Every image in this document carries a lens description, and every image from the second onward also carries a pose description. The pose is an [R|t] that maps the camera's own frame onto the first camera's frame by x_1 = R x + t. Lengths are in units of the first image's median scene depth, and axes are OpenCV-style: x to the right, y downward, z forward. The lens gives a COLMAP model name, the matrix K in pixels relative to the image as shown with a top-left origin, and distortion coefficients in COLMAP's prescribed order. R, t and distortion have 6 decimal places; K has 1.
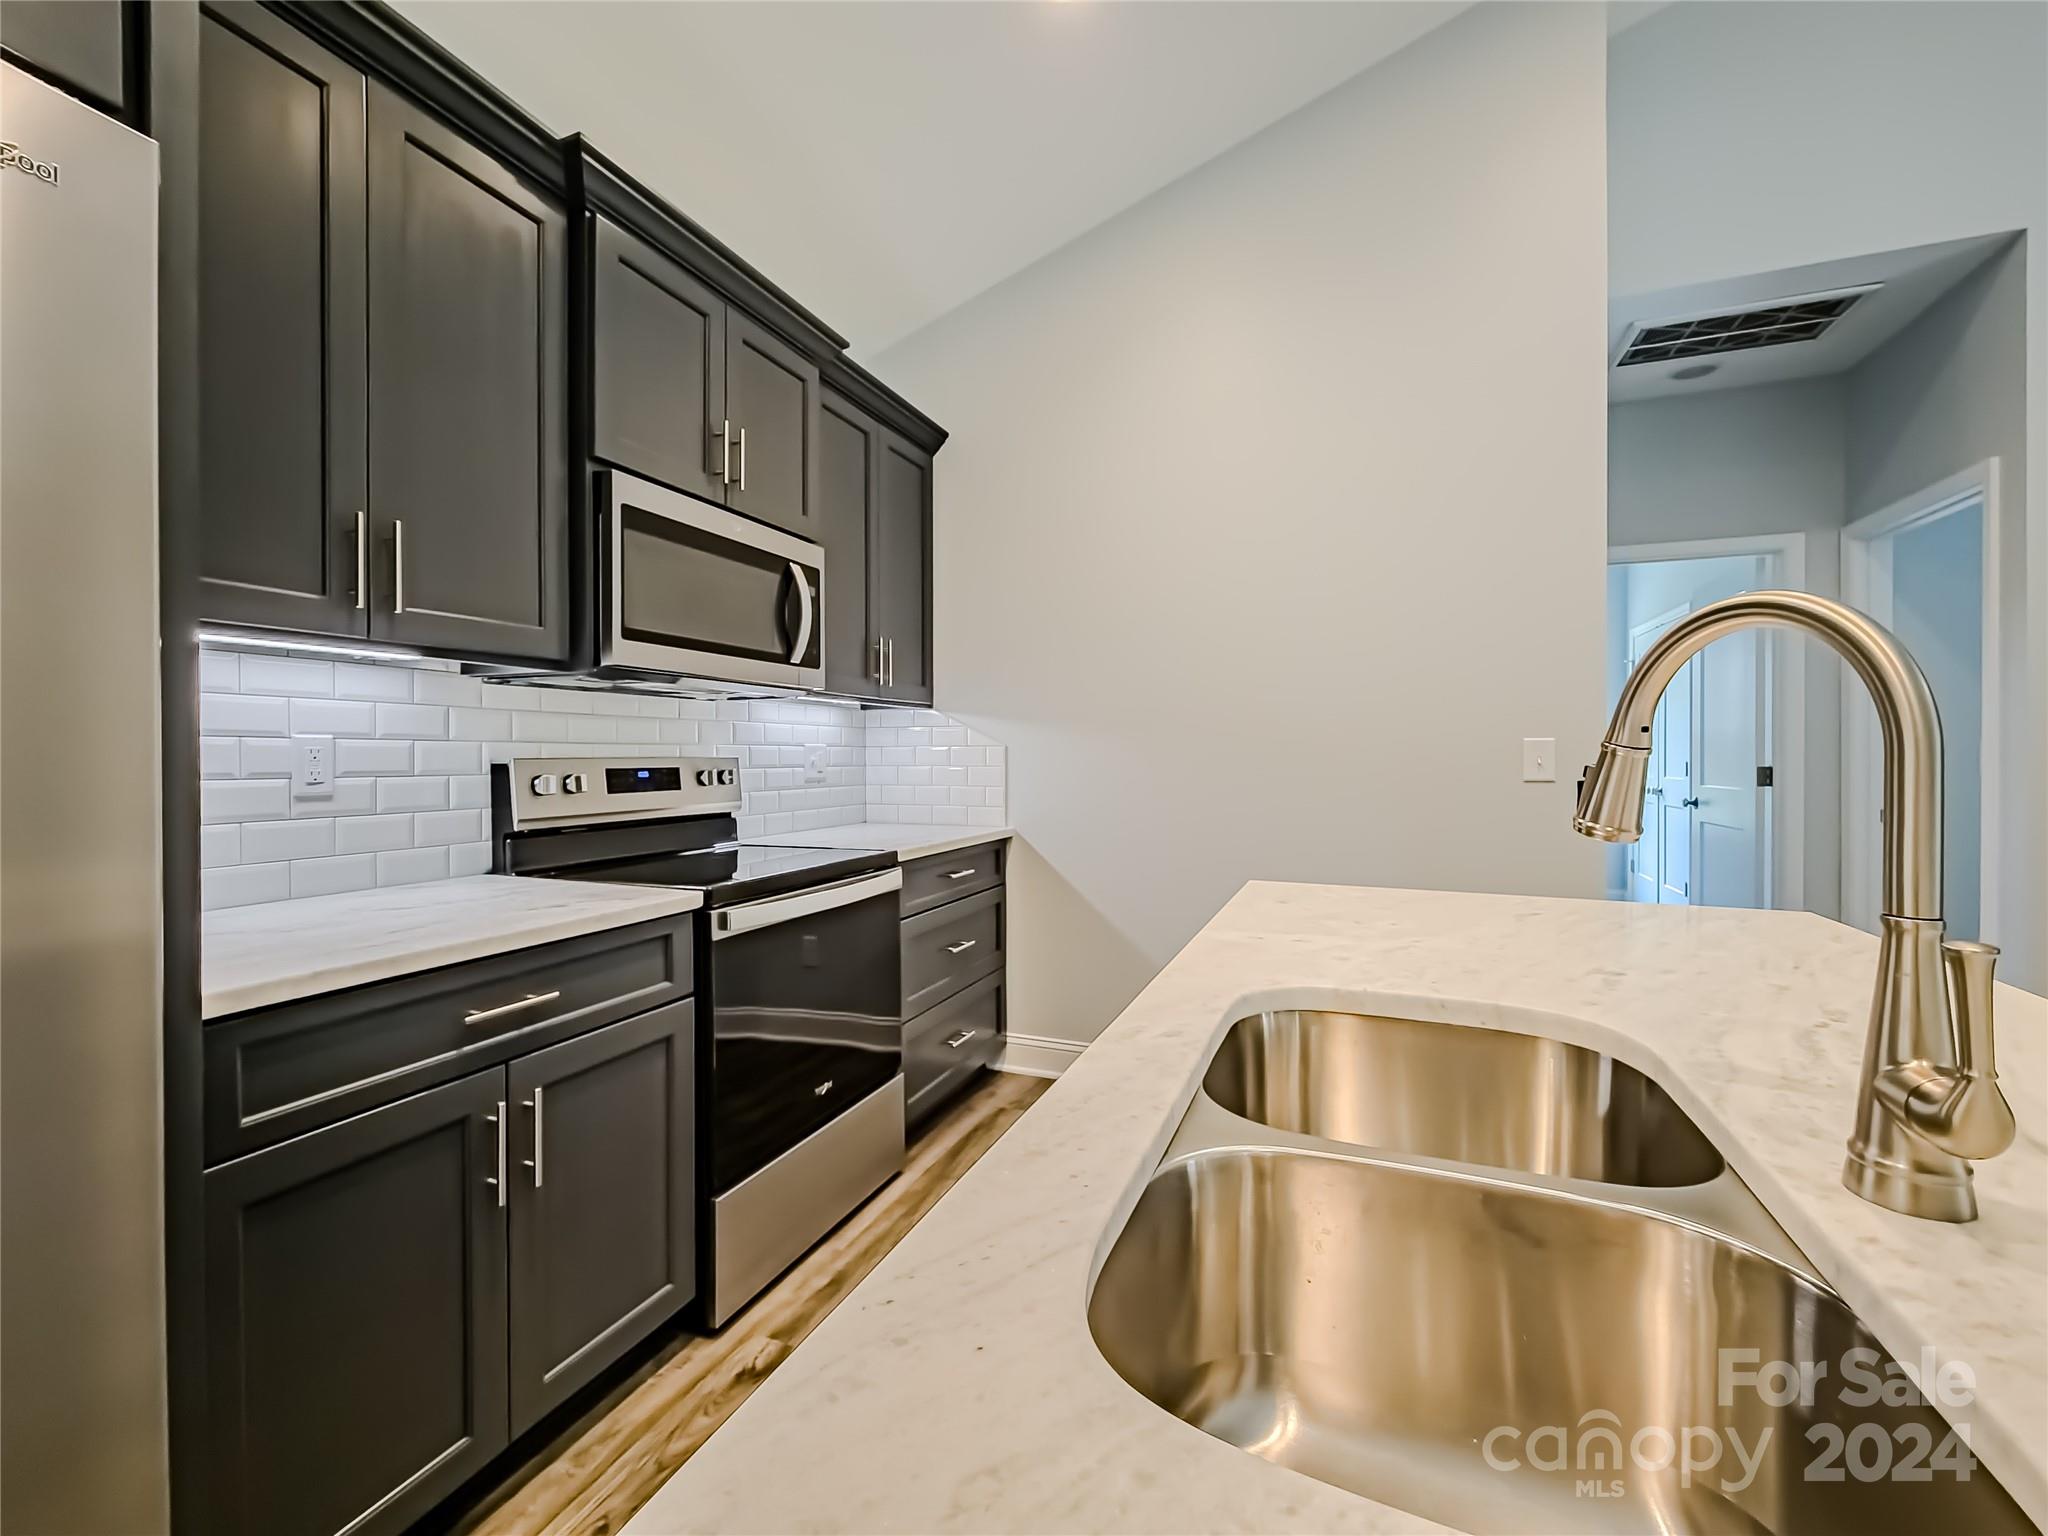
lens RADIAL K [[863.0, 0, 1040.7], [0, 863.0, 756.5], [0, 0, 1]] dist [0.001982, -0.005047]
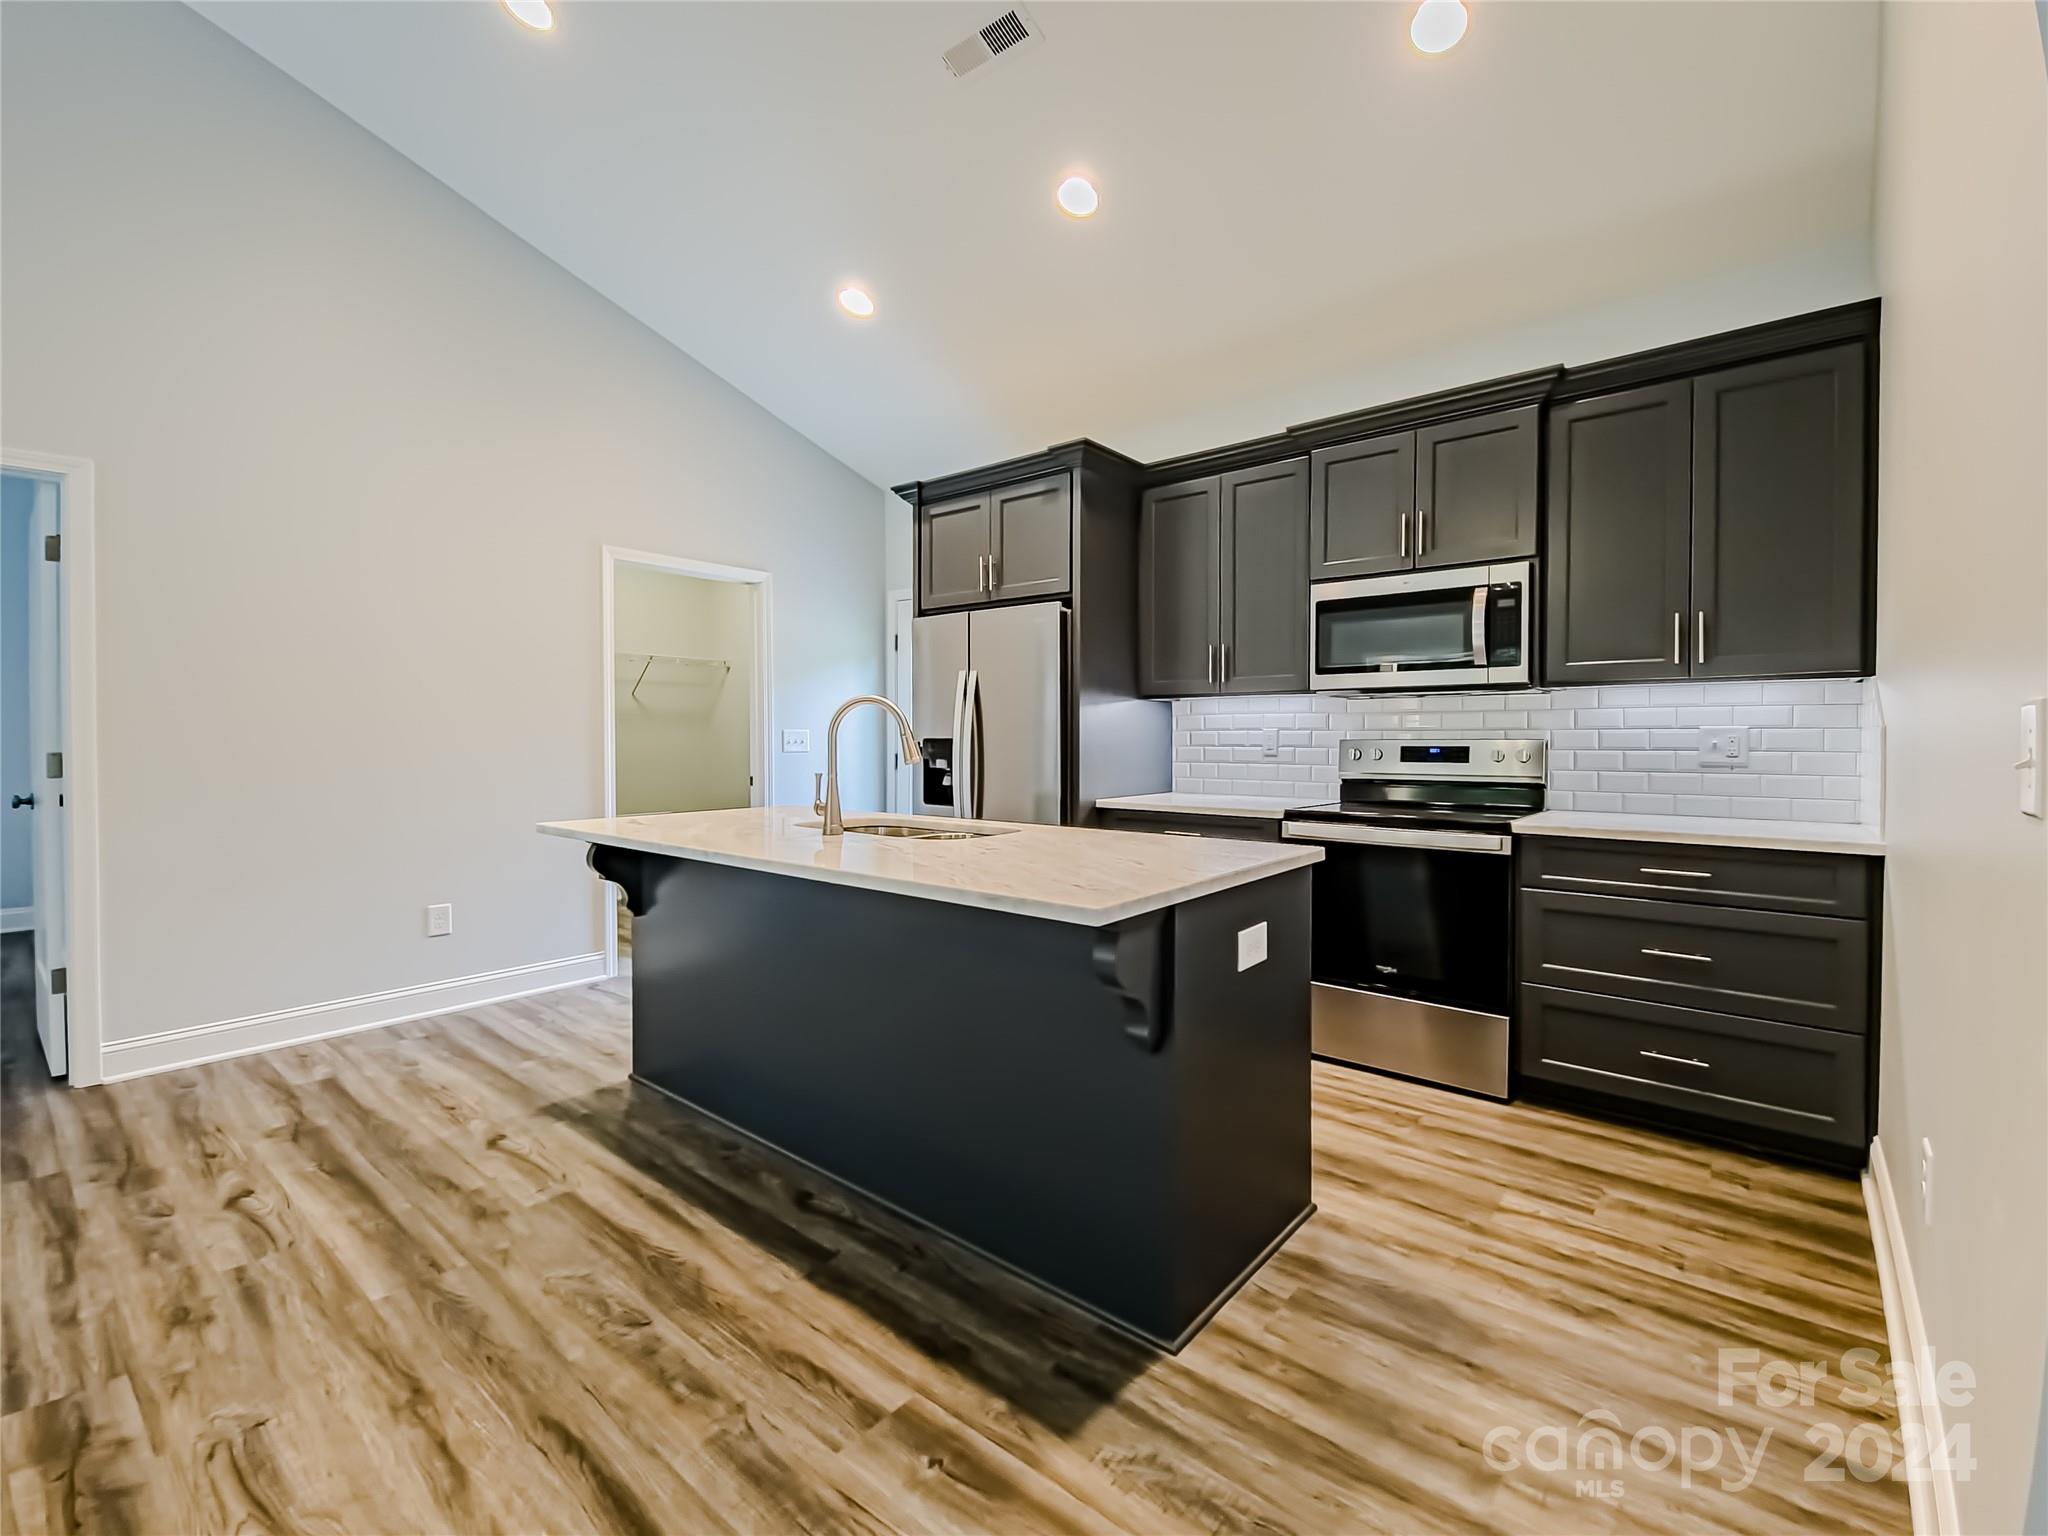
lens RADIAL K [[863.0, 0, 1040.7], [0, 863.0, 756.5], [0, 0, 1]] dist [0.001982, -0.005047]
pose [[-0.304126, 0.020986, -0.952401, 1.136371], [-0.003044, 0.999731, 0.023001, -0.001296], [0.952627, 0.009894, -0.303981, 0.781511]]
